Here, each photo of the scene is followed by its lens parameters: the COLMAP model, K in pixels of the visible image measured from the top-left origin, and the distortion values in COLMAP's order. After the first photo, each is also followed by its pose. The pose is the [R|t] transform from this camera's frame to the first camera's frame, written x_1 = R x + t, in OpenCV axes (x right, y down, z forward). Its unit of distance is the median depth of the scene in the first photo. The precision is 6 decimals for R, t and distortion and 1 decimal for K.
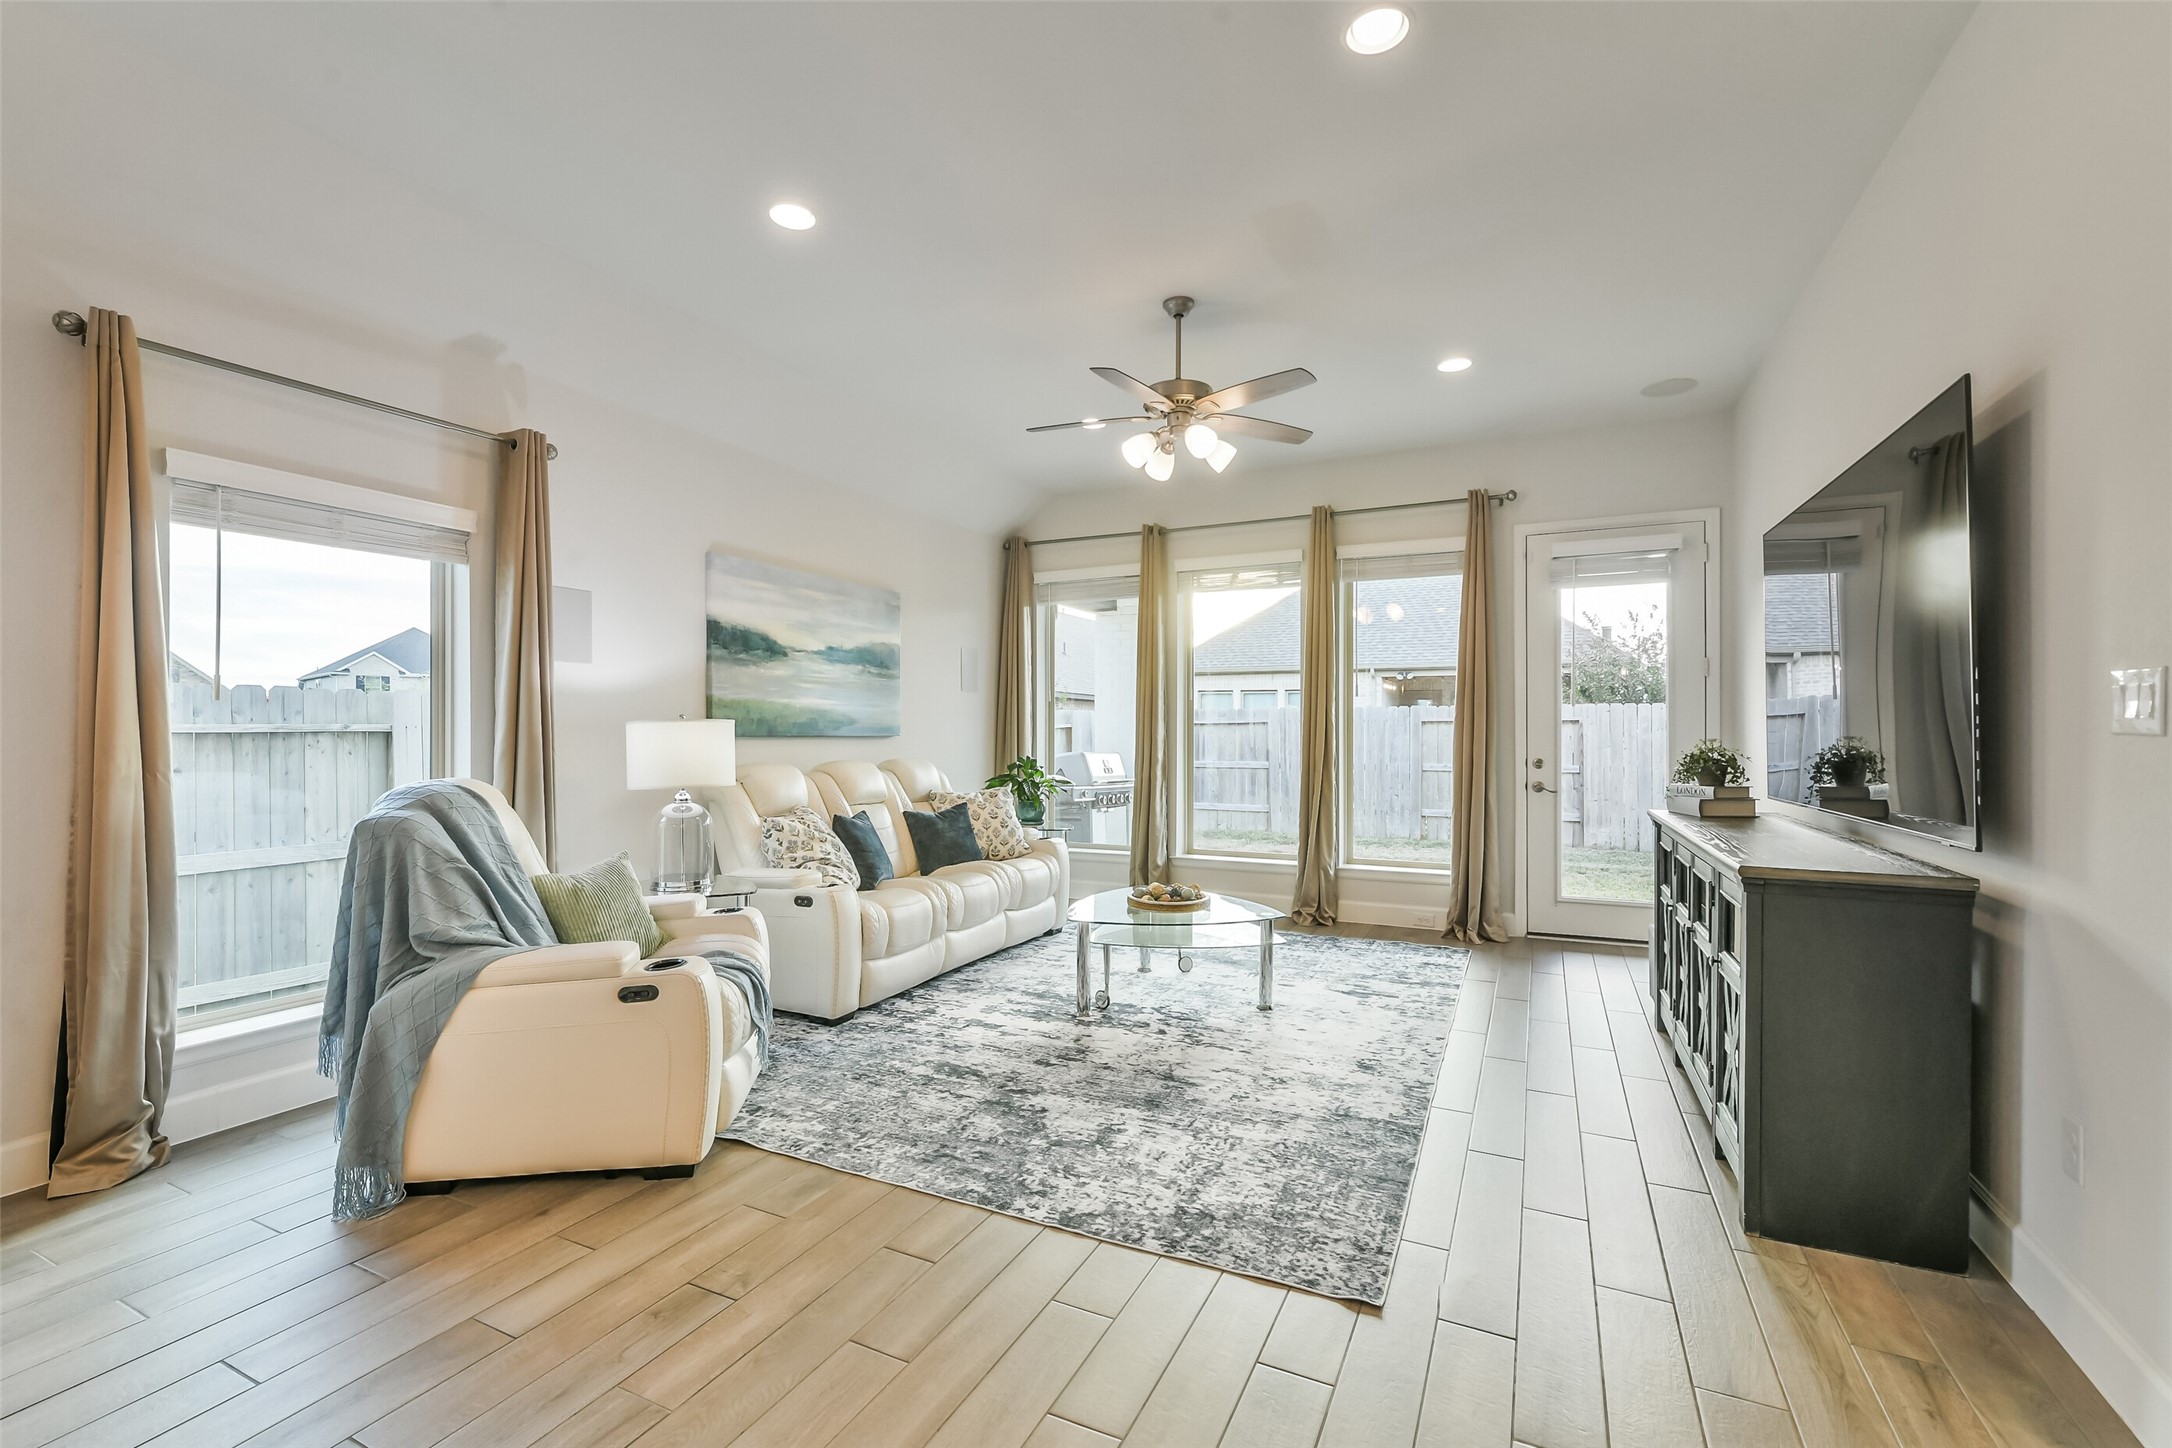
lens RADIAL K [[933.5, 0, 1077.1], [0, 933.5, 734.6], [0, 0, 1]] dist [0.001671, 0.000001]
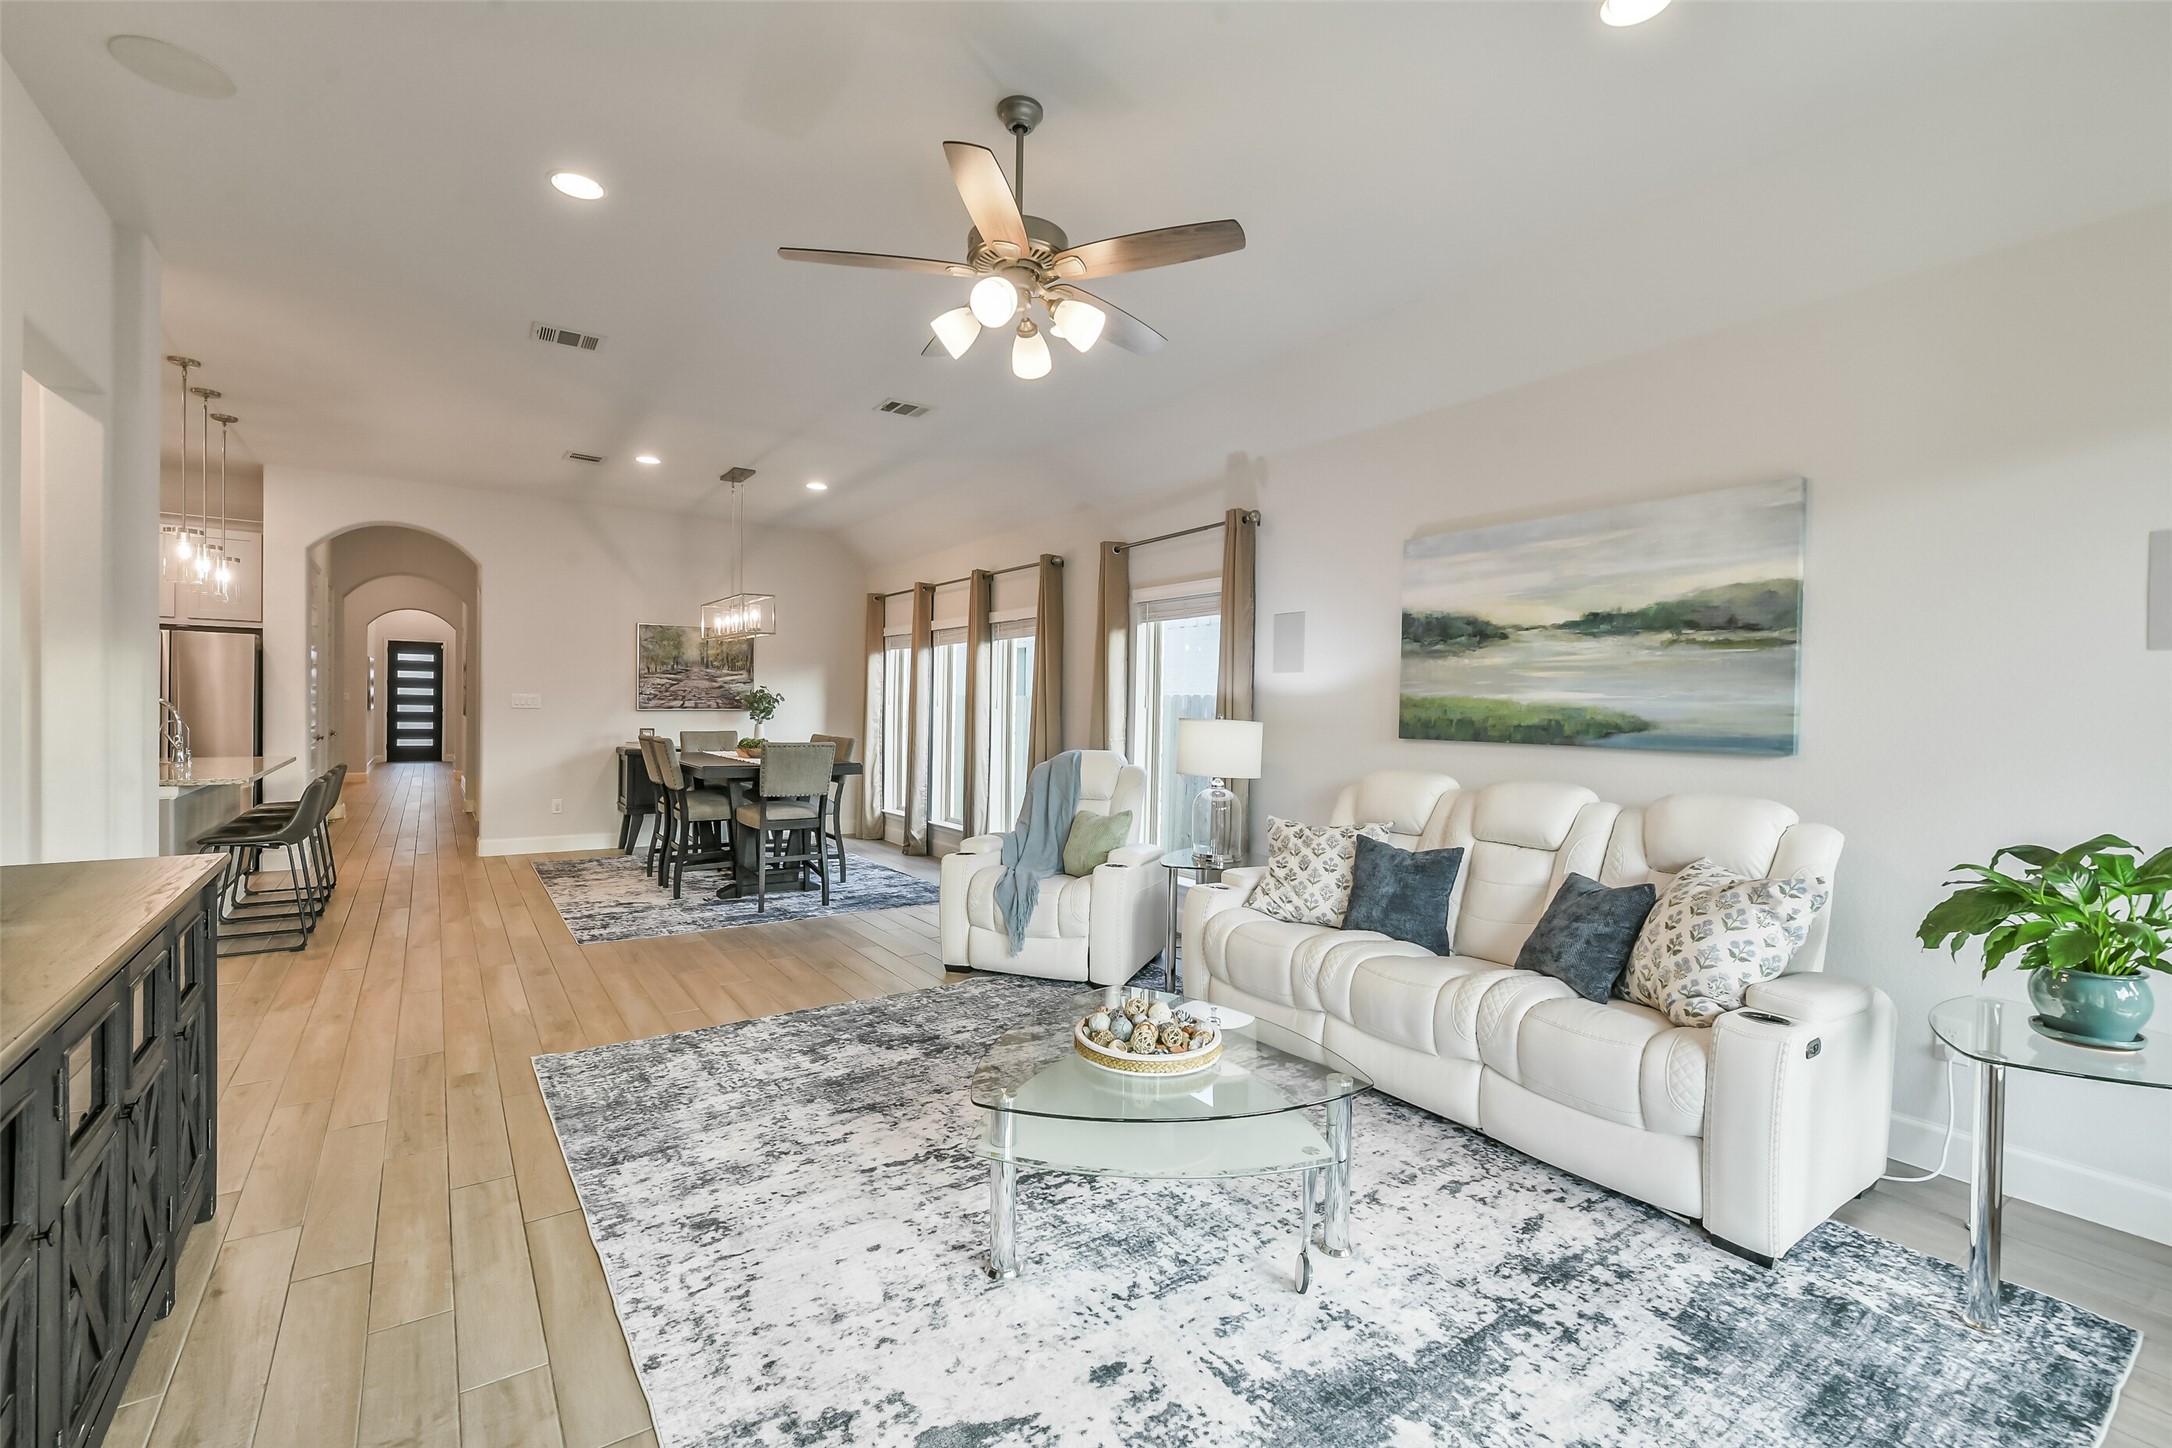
lens RADIAL K [[929.4, 0, 1081.4], [0, 929.4, 721.7], [0, 0, 1]] dist [-0.002003, -0.000387]
pose [[-0.479274, 0.003017, -0.877660, 0.660320], [-0.020814, 0.999674, 0.014802, -0.024645], [0.877418, 0.025362, -0.479055, 1.327839]]
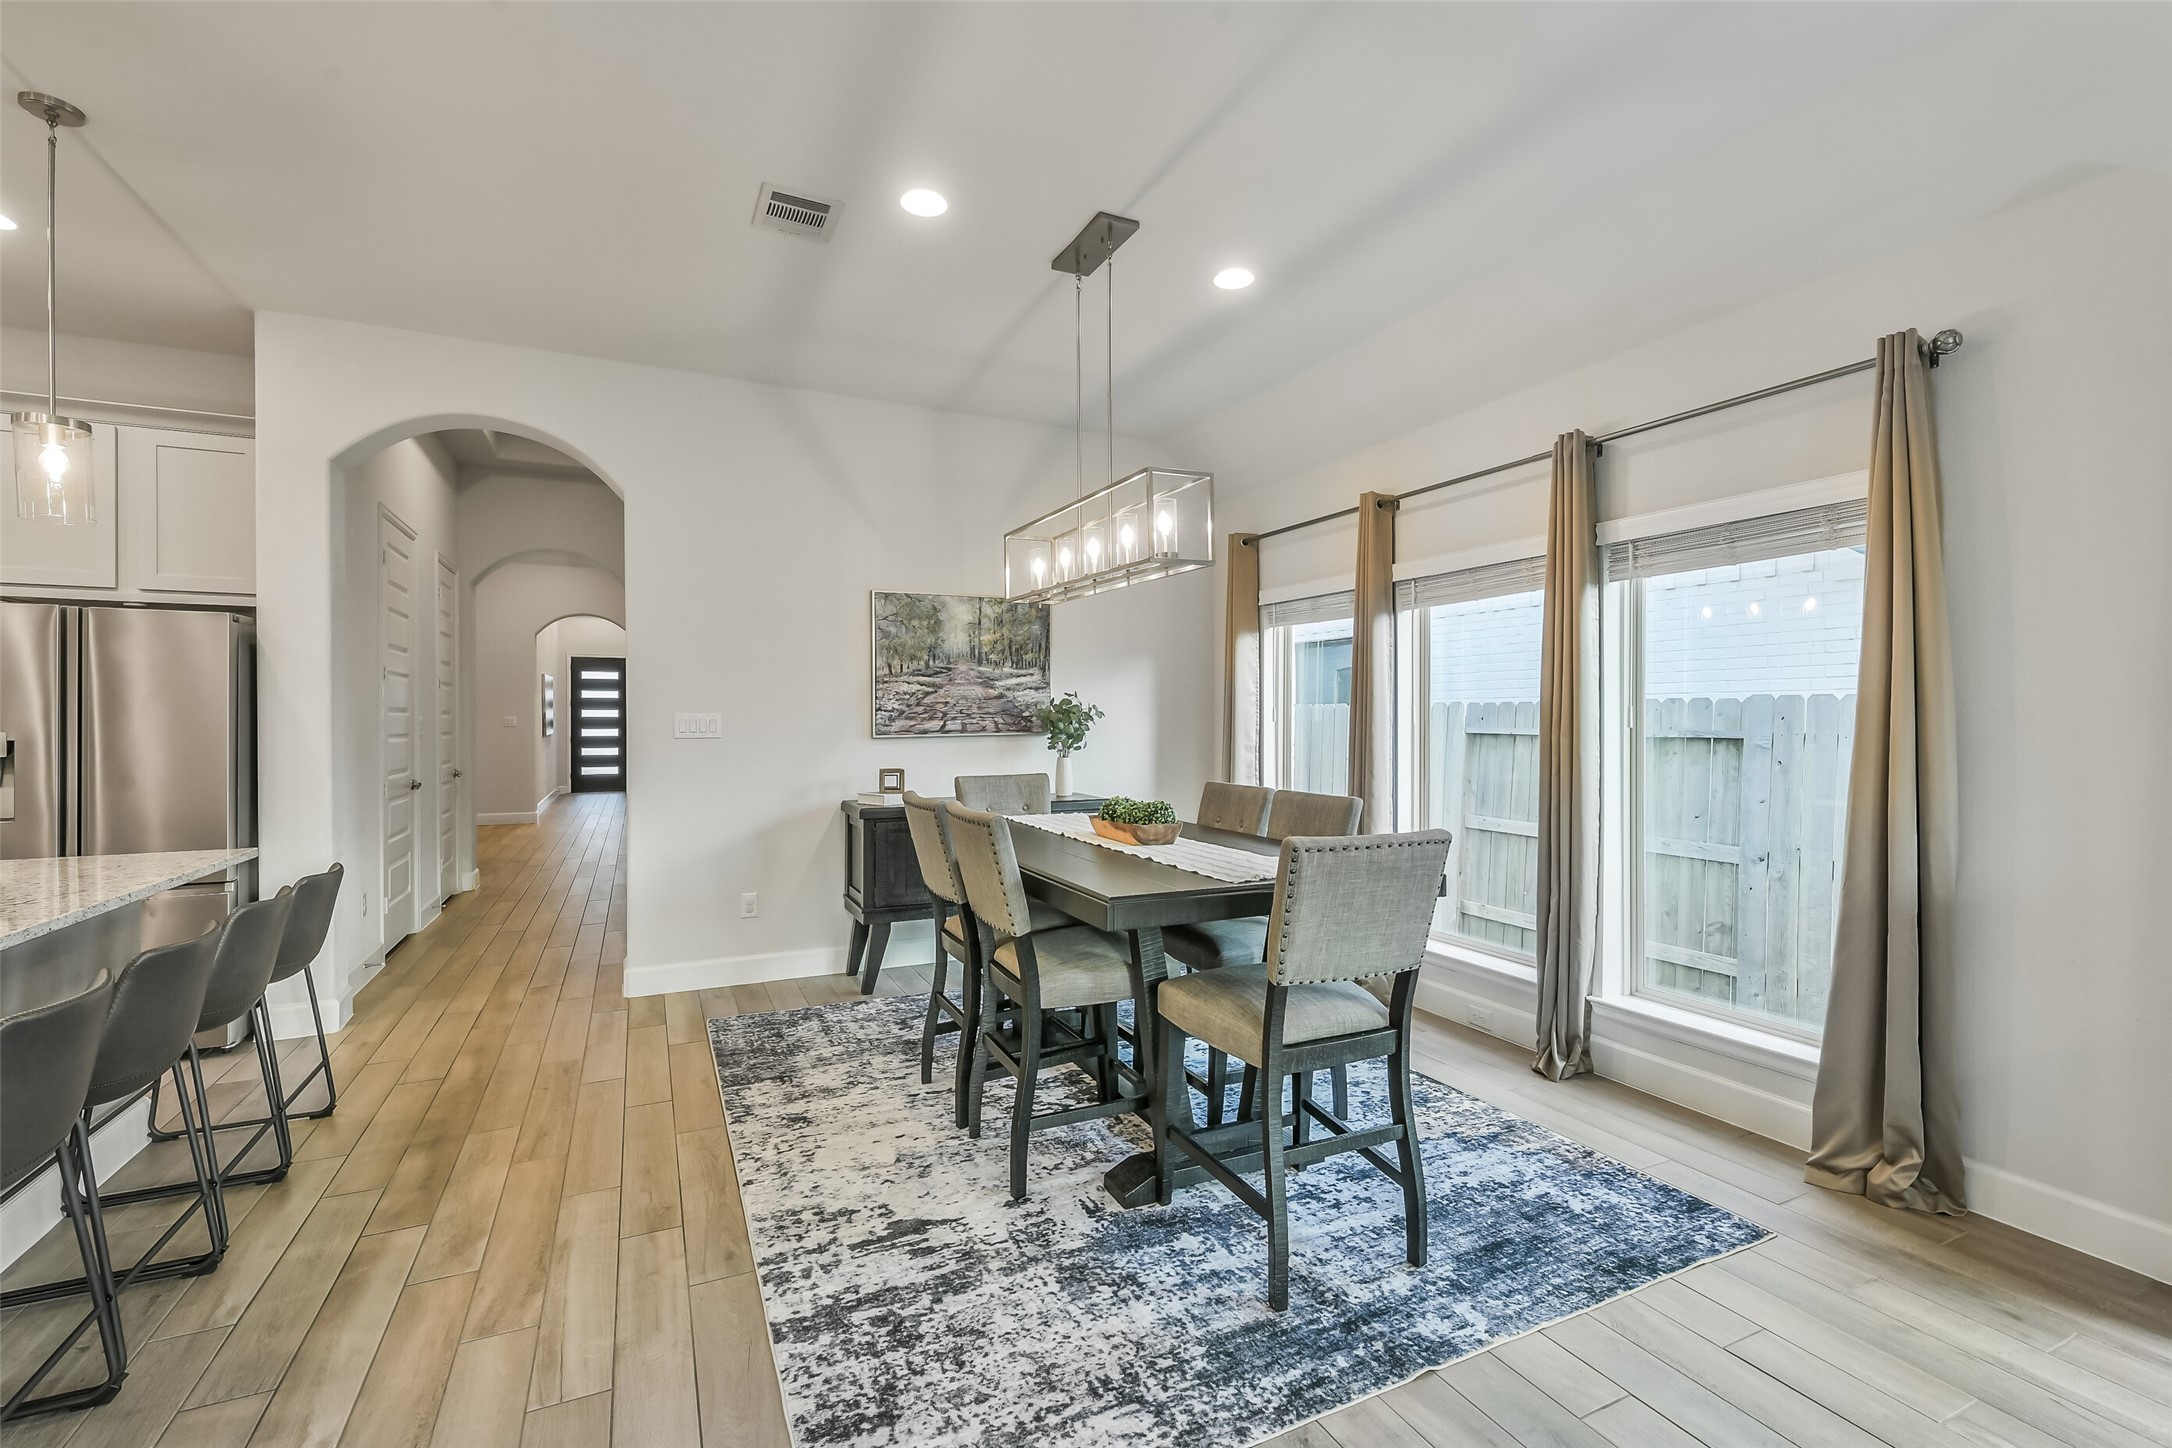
lens RADIAL K [[929.4, 0, 1081.4], [0, 929.4, 721.7], [0, 0, 1]] dist [-0.002003, -0.000387]
pose [[-0.620042, 0.001949, -0.784567, 0.103929], [-0.002914, 0.999984, 0.004788, -0.026994], [0.784564, 0.005255, -0.620026, 0.434866]]
